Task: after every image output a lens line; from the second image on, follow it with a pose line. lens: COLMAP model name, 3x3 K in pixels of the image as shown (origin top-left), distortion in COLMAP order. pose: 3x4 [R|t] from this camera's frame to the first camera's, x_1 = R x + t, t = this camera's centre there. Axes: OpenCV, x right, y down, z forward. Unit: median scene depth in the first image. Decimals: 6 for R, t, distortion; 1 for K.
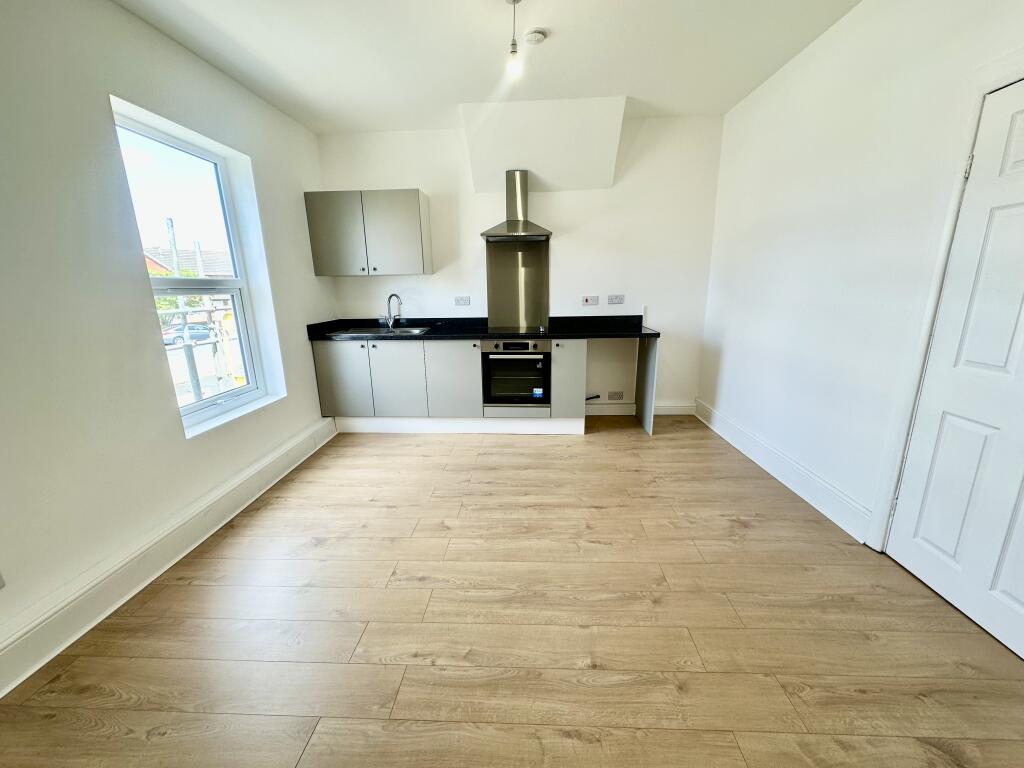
lens RADIAL K [[405.6, 0, 510.3], [0, 405.6, 385.9], [0, 0, 1]] dist [-0.001015, 0.000251]
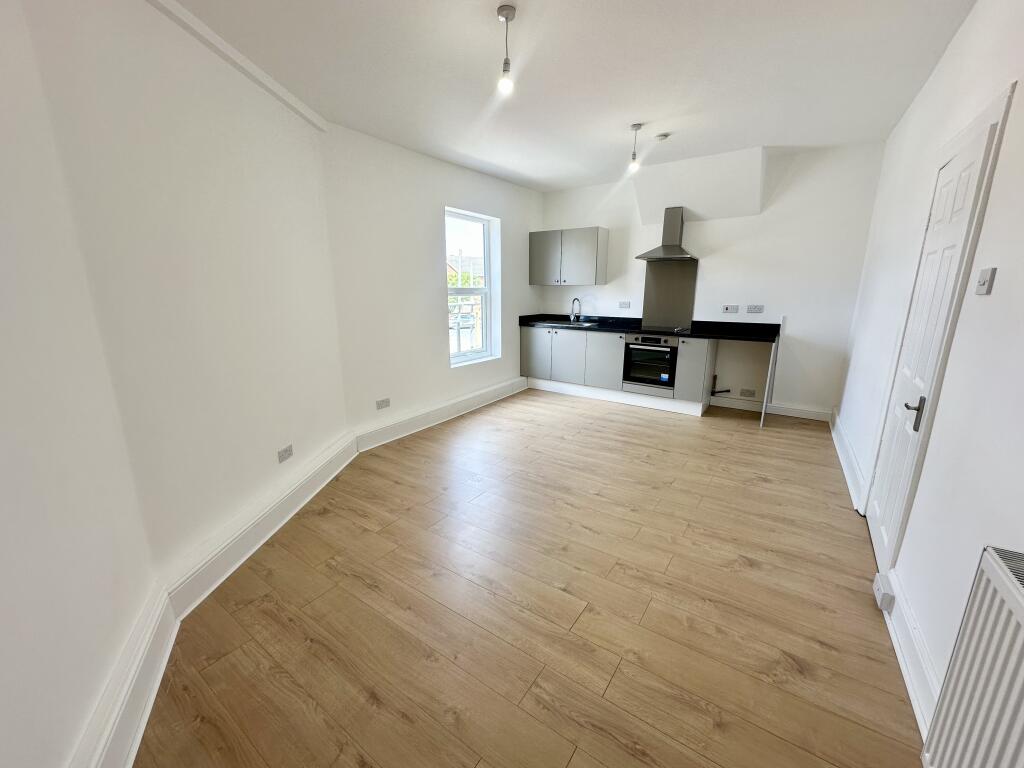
lens RADIAL K [[405.6, 0, 514.1], [0, 405.6, 386.0], [0, 0, 1]] dist [-0.001015, 0.000251]
pose [[0.853546, 0.140812, -0.501628, 0.320892], [-0.141982, 0.989211, 0.036093, 0.067758], [0.501299, 0.040415, 0.864330, -0.377855]]
